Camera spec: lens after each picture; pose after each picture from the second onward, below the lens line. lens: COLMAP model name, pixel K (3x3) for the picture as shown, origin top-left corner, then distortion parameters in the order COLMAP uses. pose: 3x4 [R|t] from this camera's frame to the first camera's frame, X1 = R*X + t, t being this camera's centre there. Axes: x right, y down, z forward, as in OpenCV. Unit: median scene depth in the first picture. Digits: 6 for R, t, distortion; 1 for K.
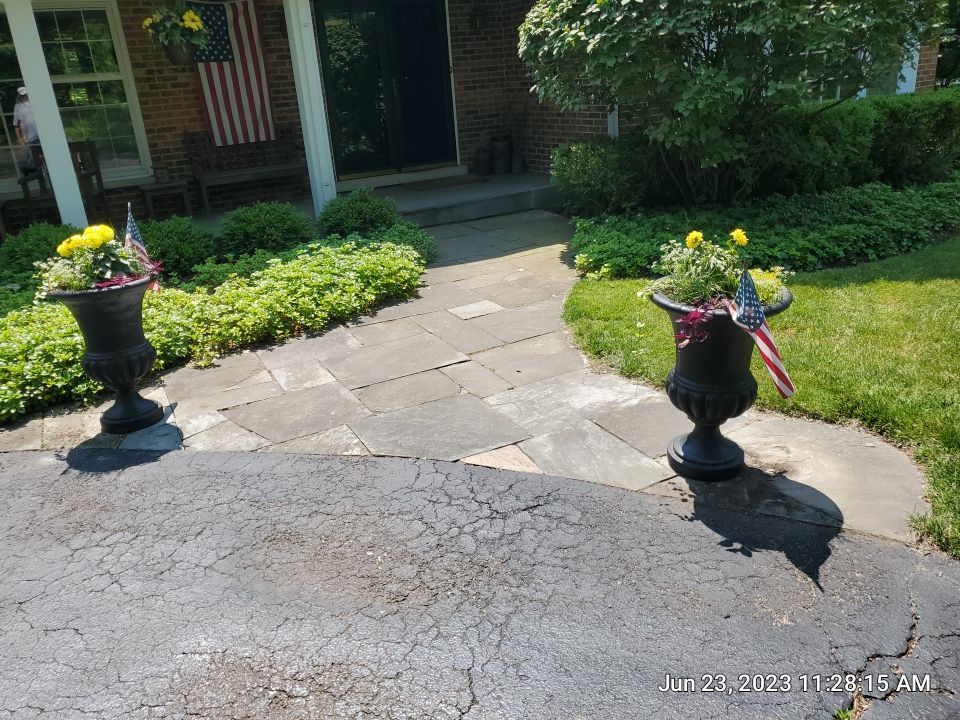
lens RADIAL K [[749.6, 0, 470.6], [0, 749.6, 356.5], [0, 0, 1]] dist [-0.007521, 0.032545]
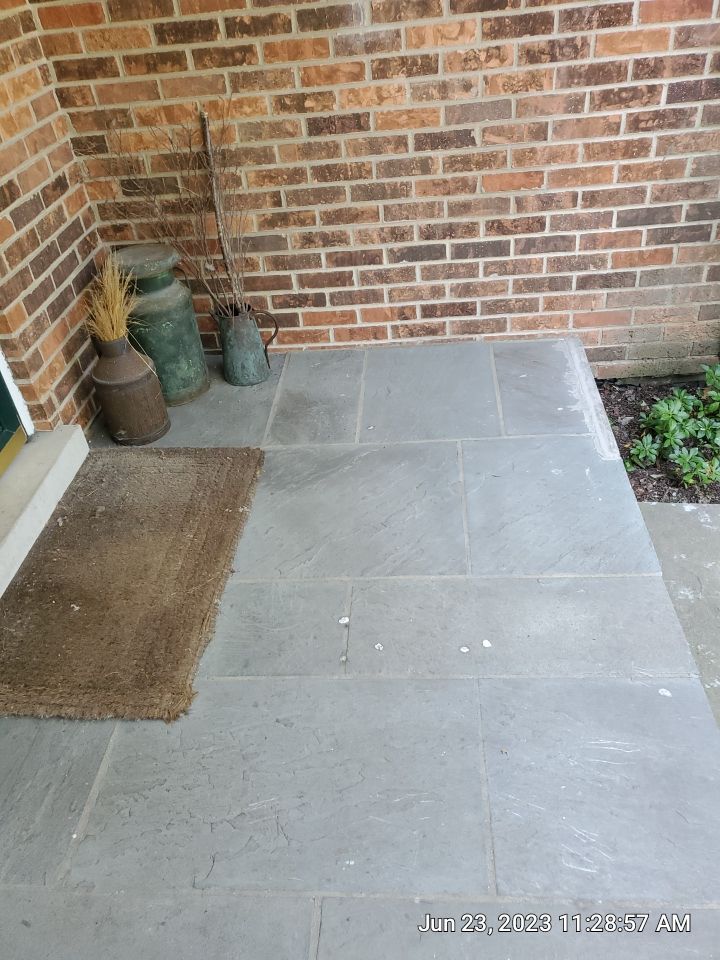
lens RADIAL K [[749.6, 0, 360.4], [0, 749.6, 478.9], [0, 0, 1]] dist [-0.007521, 0.032545]
pose [[0.554870, -0.477480, 0.681273, -0.127790], [0.351698, 0.876754, 0.328041, -0.291624], [-0.753942, 0.057583, 0.654413, 0.793315]]
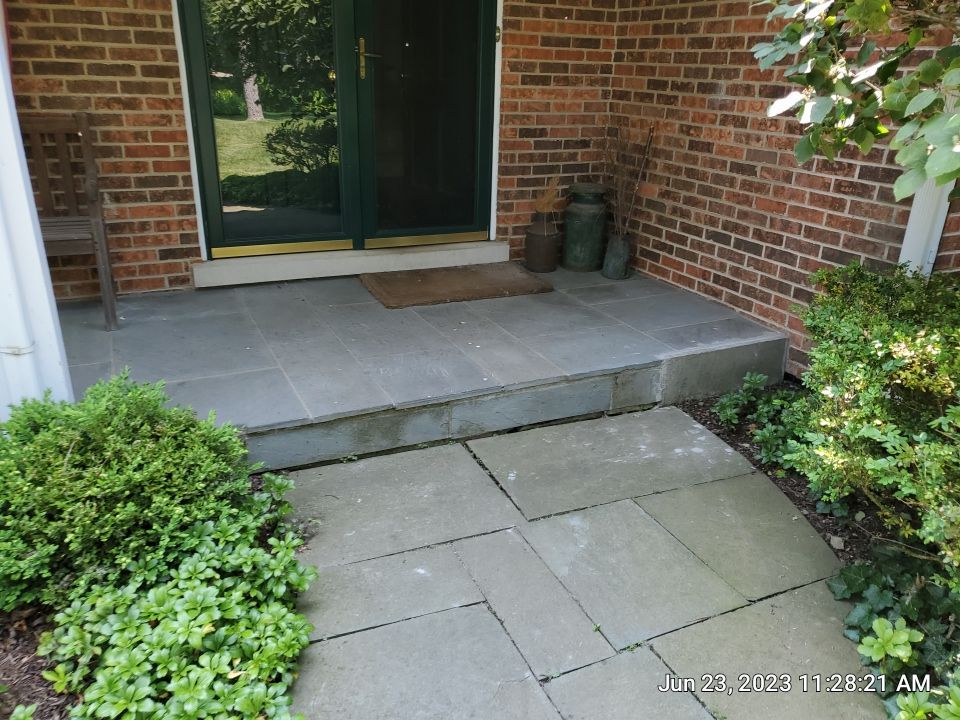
lens RADIAL K [[749.6, 0, 482.8], [0, 749.6, 364.8], [0, 0, 1]] dist [-0.007521, 0.032545]
pose [[0.992567, 0.119372, -0.023669, -0.001033], [-0.118923, 0.992711, 0.019529, -0.190251], [0.025828, -0.016569, 0.999529, 0.537595]]
